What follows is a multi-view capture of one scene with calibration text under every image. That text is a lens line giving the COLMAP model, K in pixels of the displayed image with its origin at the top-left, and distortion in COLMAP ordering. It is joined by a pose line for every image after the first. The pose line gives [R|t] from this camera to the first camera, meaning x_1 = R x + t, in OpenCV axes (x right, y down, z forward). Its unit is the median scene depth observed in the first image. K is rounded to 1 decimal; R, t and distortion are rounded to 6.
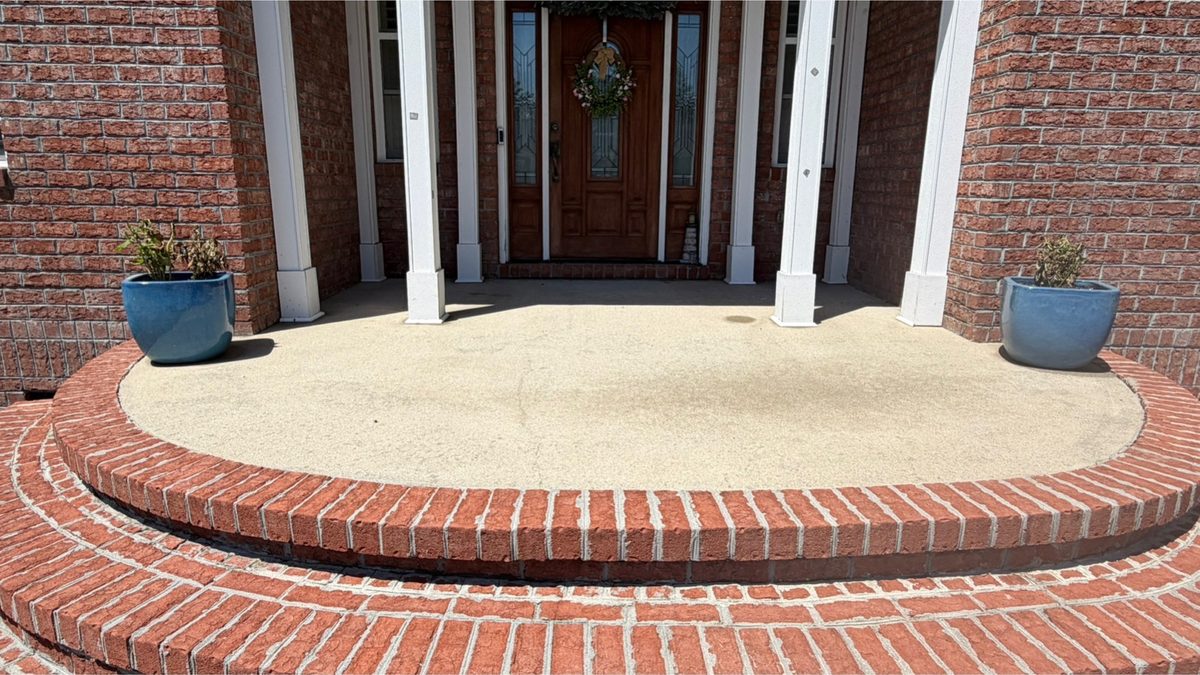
lens RADIAL K [[942.9, 0, 603.2], [0, 942.9, 332.1], [0, 0, 1]] dist [0.109227, -0.161897]
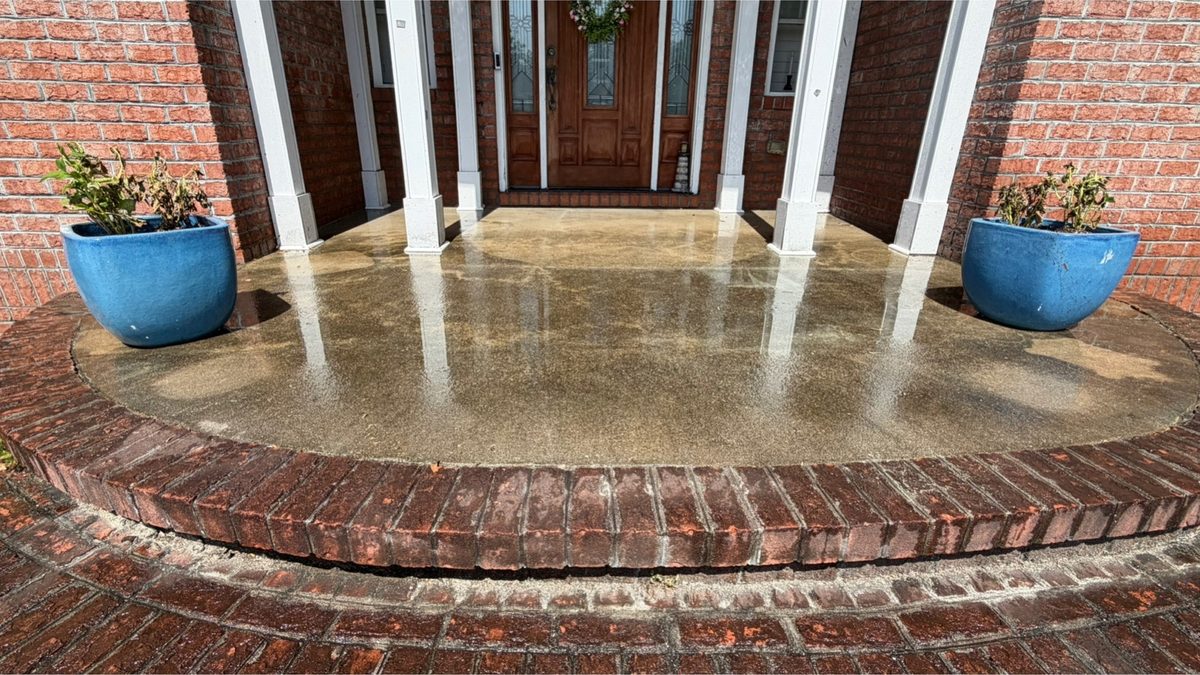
lens RADIAL K [[521.5, 0, 591.2], [0, 521.5, 334.5], [0, 0, 1]] dist [0.002419, -0.000220]
pose [[0.998847, -0.008036, 0.047339, -0.041105], [-0.000075, 0.985633, 0.168904, -0.015740], [-0.048016, -0.168713, 0.984495, 0.446096]]
